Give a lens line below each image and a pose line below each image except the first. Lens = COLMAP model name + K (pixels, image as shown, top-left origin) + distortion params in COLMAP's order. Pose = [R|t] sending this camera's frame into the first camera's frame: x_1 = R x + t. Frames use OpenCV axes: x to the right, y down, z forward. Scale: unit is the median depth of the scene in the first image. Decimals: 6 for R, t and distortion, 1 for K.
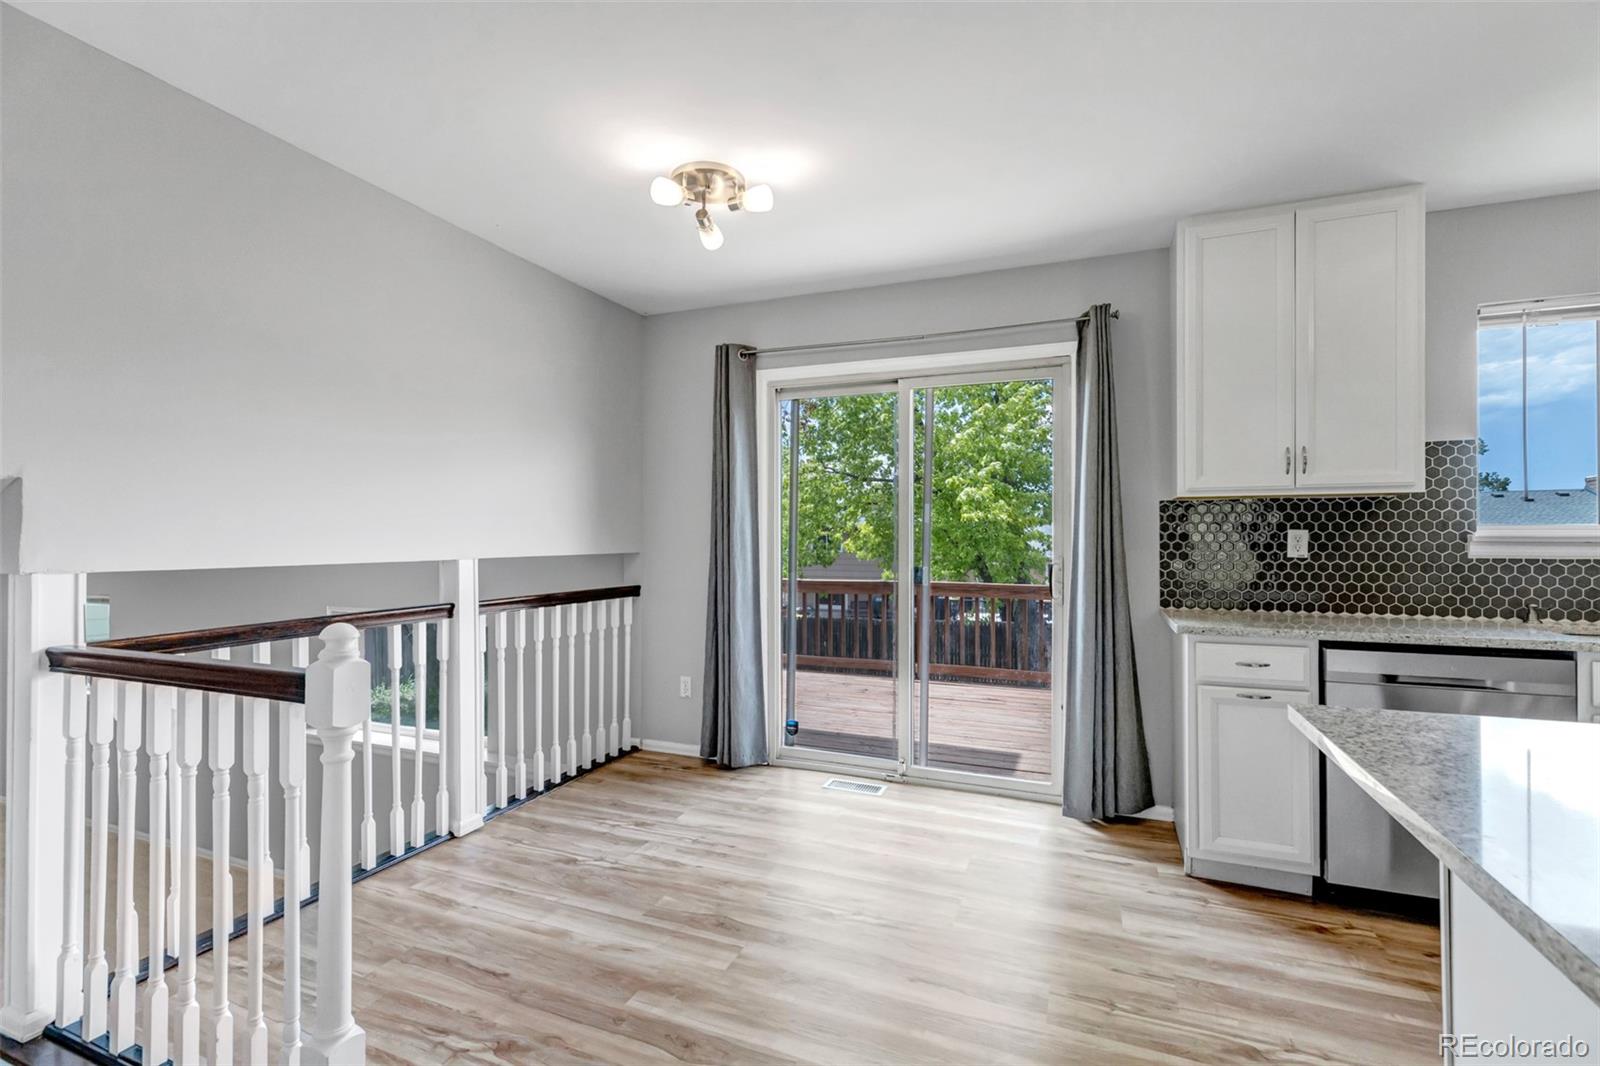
lens RADIAL K [[723.3, 0, 797.2], [0, 723.3, 533.9], [0, 0, 1]] dist [0.001862, 0.000157]
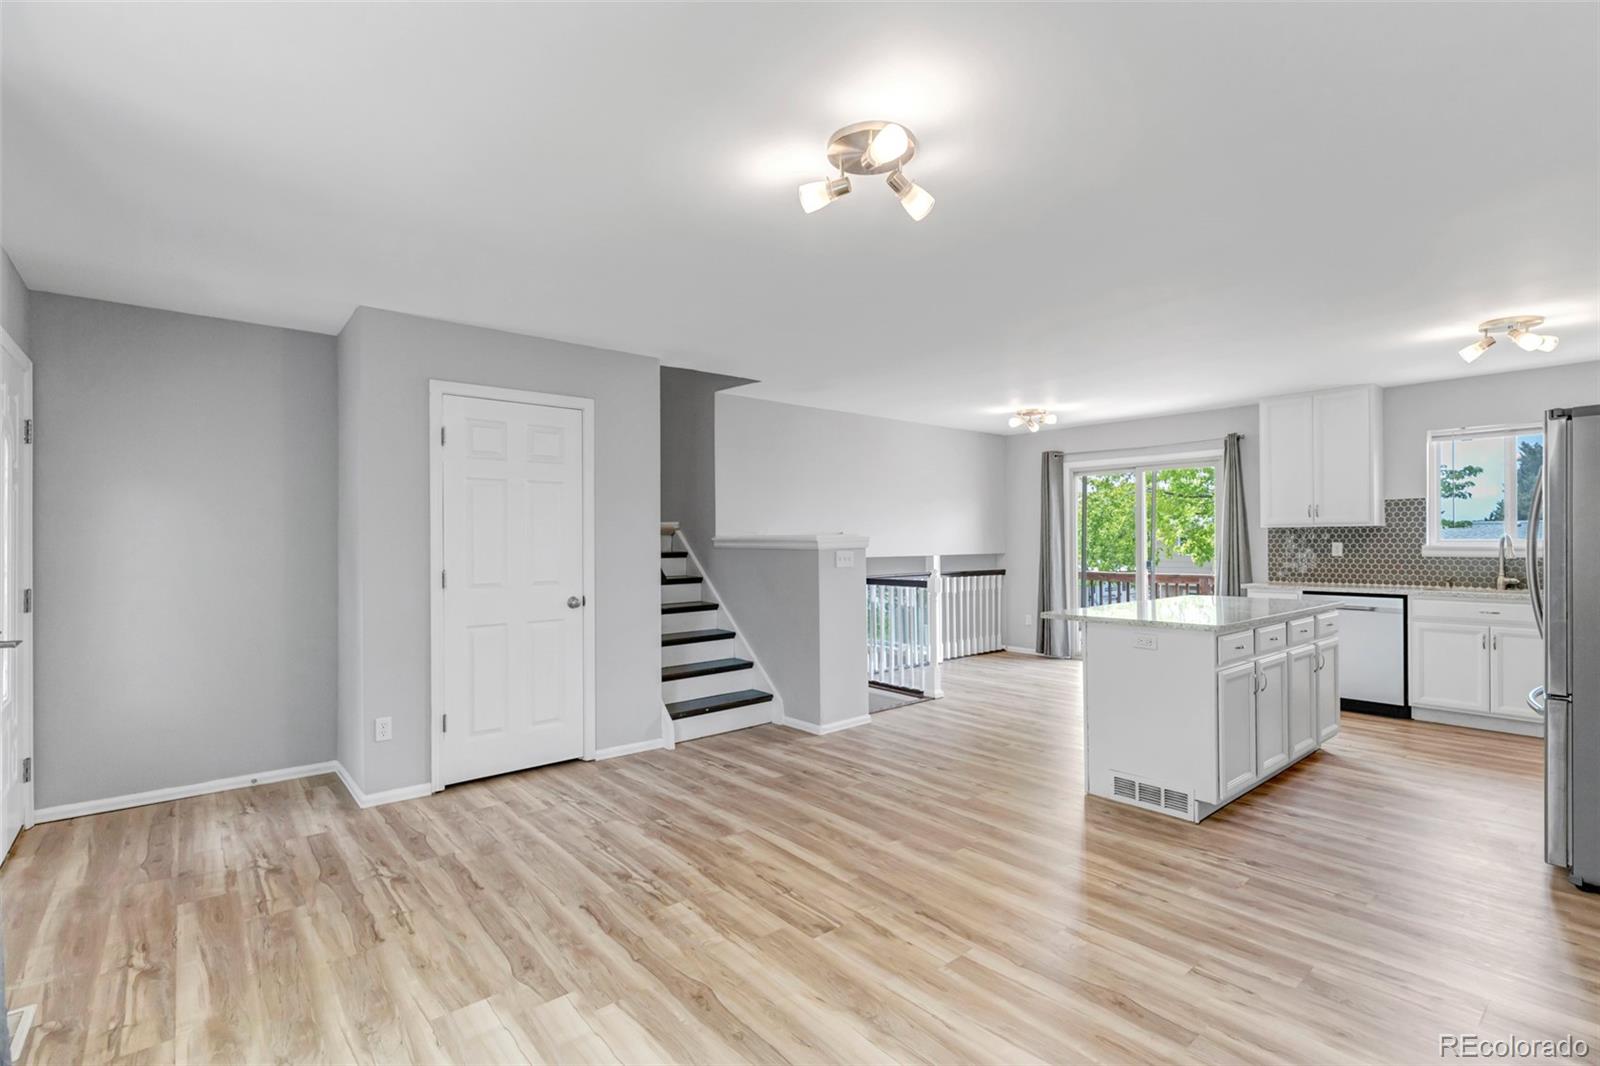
lens RADIAL K [[733.8, 0, 799.9], [0, 733.8, 536.9], [0, 0, 1]] dist [0.004688, 0.000454]
pose [[0.887164, -0.007147, -0.461399, 0.312700], [0.007302, 0.999972, -0.001449, -0.029431], [0.461397, -0.002084, 0.887191, -1.537283]]
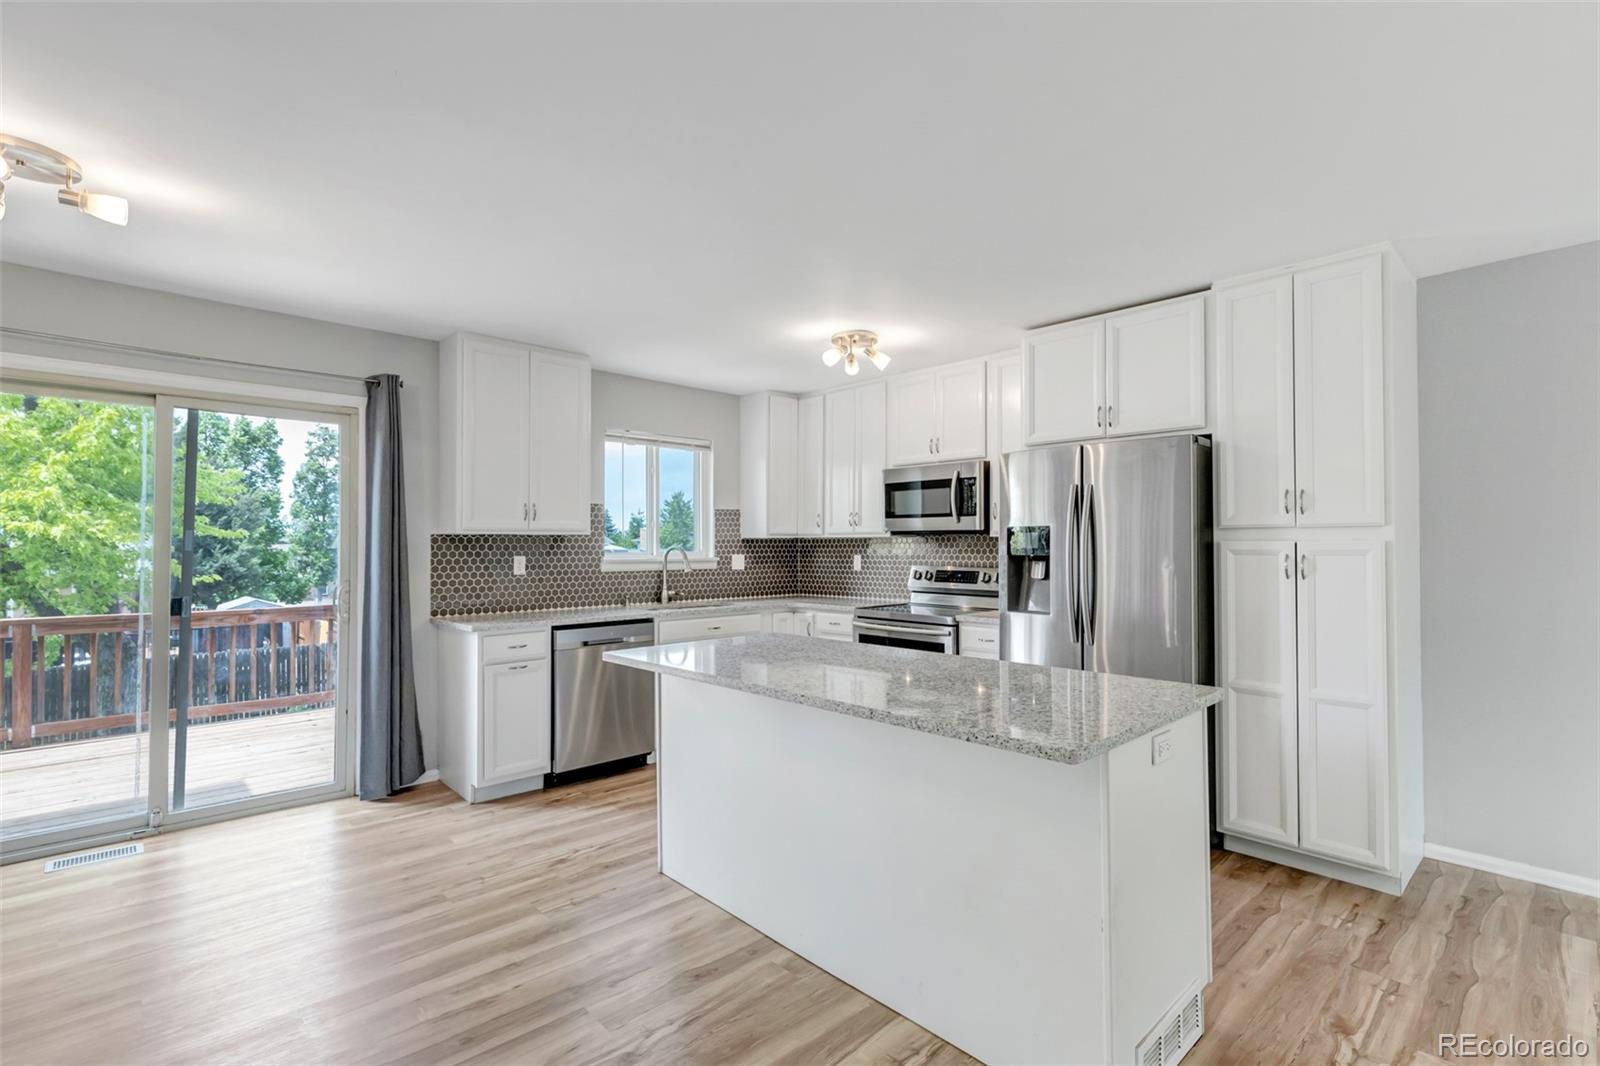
lens RADIAL K [[738.0, 0, 800.0], [0, 738.0, 533.0], [0, 0, 1]] dist [0.001391, 0.000223]
pose [[0.414736, 0.014795, 0.909821, -0.464085], [-0.001491, 0.999878, -0.015580, -0.030901], [-0.909940, 0.005105, 0.414708, -0.162747]]
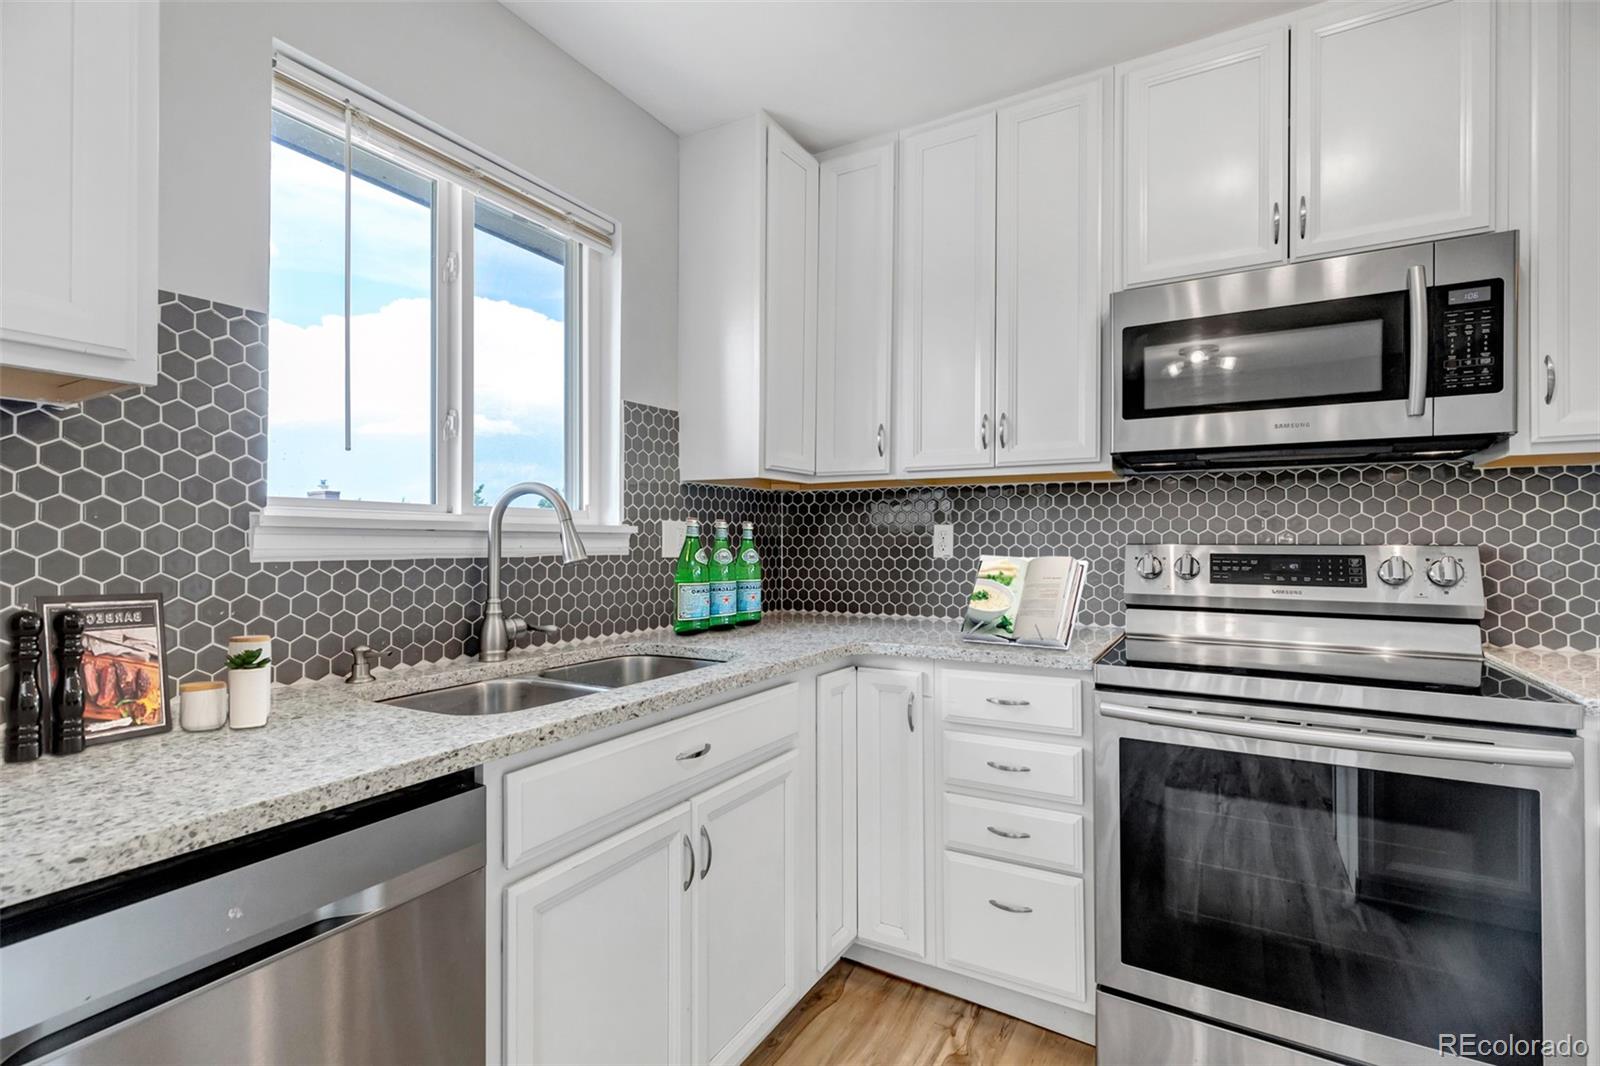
lens RADIAL K [[723.3, 0, 797.2], [0, 723.3, 533.9], [0, 0, 1]] dist [0.001862, 0.000157]
pose [[0.142220, 0.011290, 0.989771, 0.482384], [-0.003896, 0.999934, -0.010846, 0.017695], [-0.989827, -0.002314, 0.142255, 0.548721]]
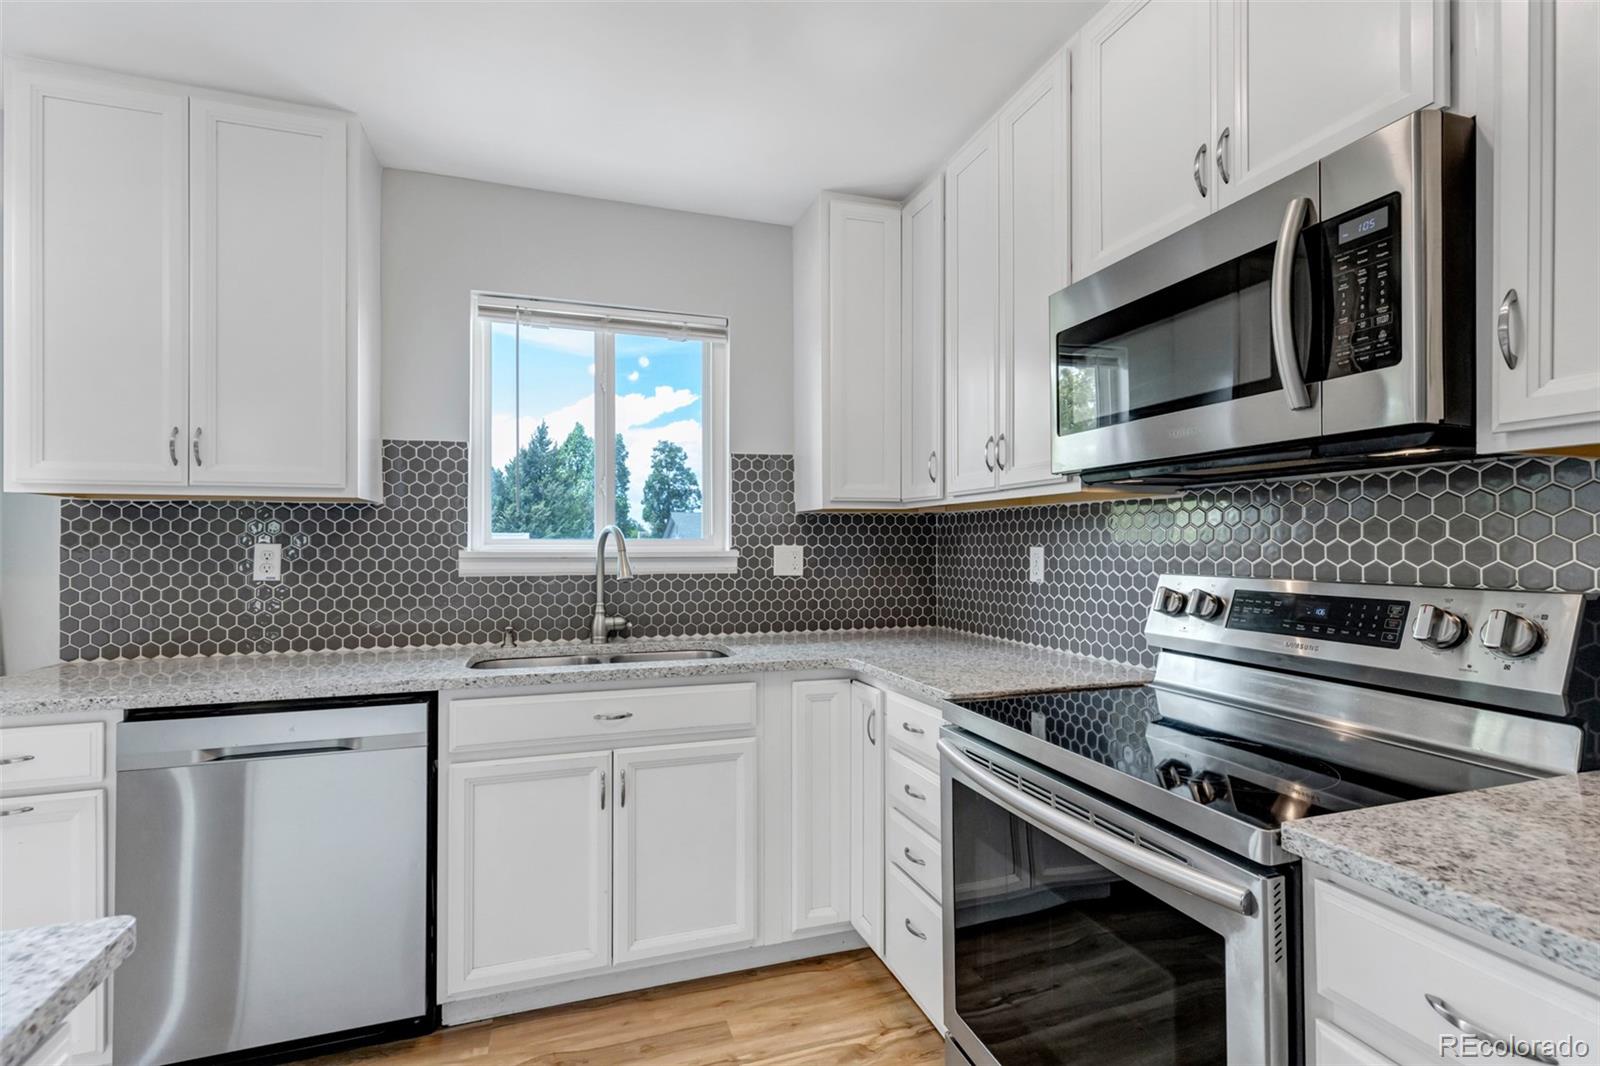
lens RADIAL K [[725.6, 0, 800.3], [0, 725.6, 539.0], [0, 0, 1]] dist [0.000843, 0.000102]
pose [[0.756975, 0.005546, 0.653420, 0.625904], [-0.000817, 0.999971, -0.007541, -0.005565], [-0.653443, 0.005175, 0.756958, 0.062210]]
